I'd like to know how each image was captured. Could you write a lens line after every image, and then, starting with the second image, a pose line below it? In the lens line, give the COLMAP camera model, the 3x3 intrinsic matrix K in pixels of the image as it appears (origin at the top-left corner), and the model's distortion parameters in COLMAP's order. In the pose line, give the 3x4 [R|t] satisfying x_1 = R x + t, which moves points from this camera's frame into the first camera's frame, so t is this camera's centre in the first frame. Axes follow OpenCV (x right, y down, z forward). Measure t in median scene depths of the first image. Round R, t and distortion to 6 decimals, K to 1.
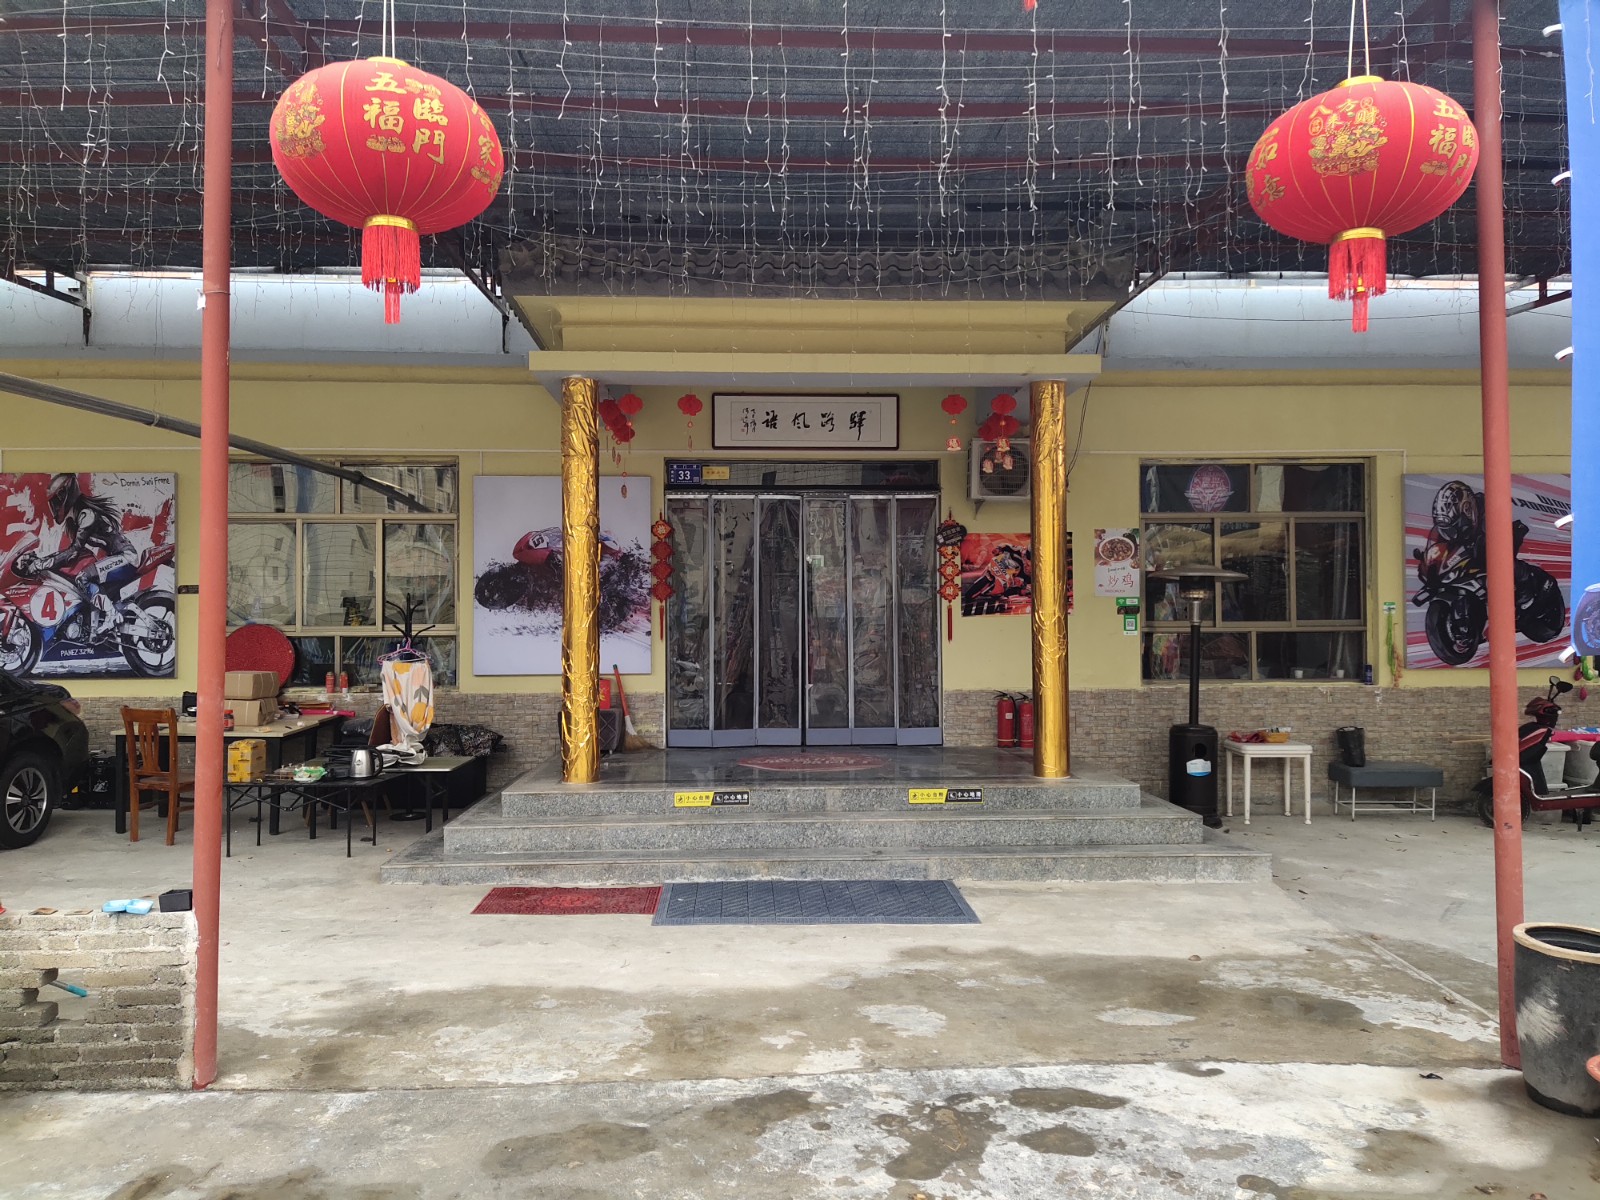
lens RADIAL K [[1169.0, 0, 799.0], [0, 1169.0, 600.0], [0, 0, 1]] dist [0.010873, -0.014660]
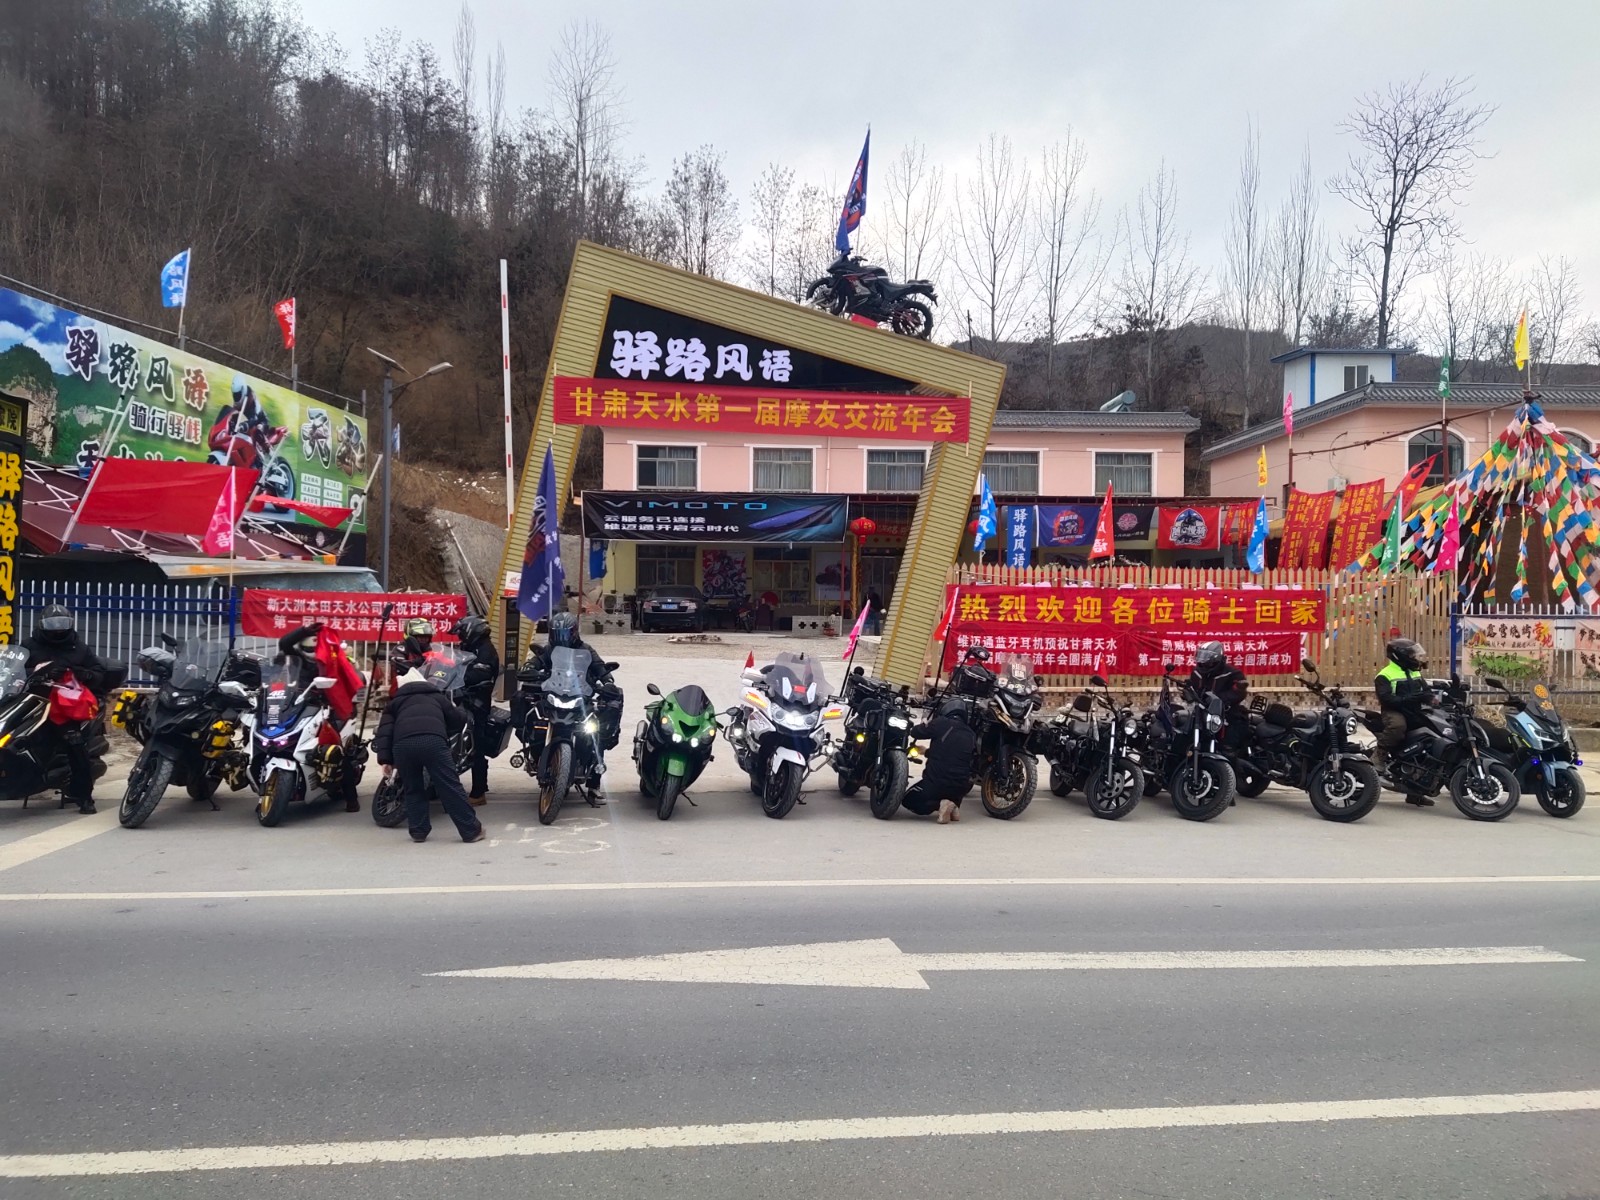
lens RADIAL K [[1169.0, 0, 800.0], [0, 1169.0, 597.5], [0, 0, 1]] dist [0.010873, -0.014660]
pose [[0.960632, 0.017812, -0.277252, 0.803638], [-0.011868, 0.999663, 0.023104, -0.039684], [0.277570, -0.018904, 0.960519, -2.938298]]
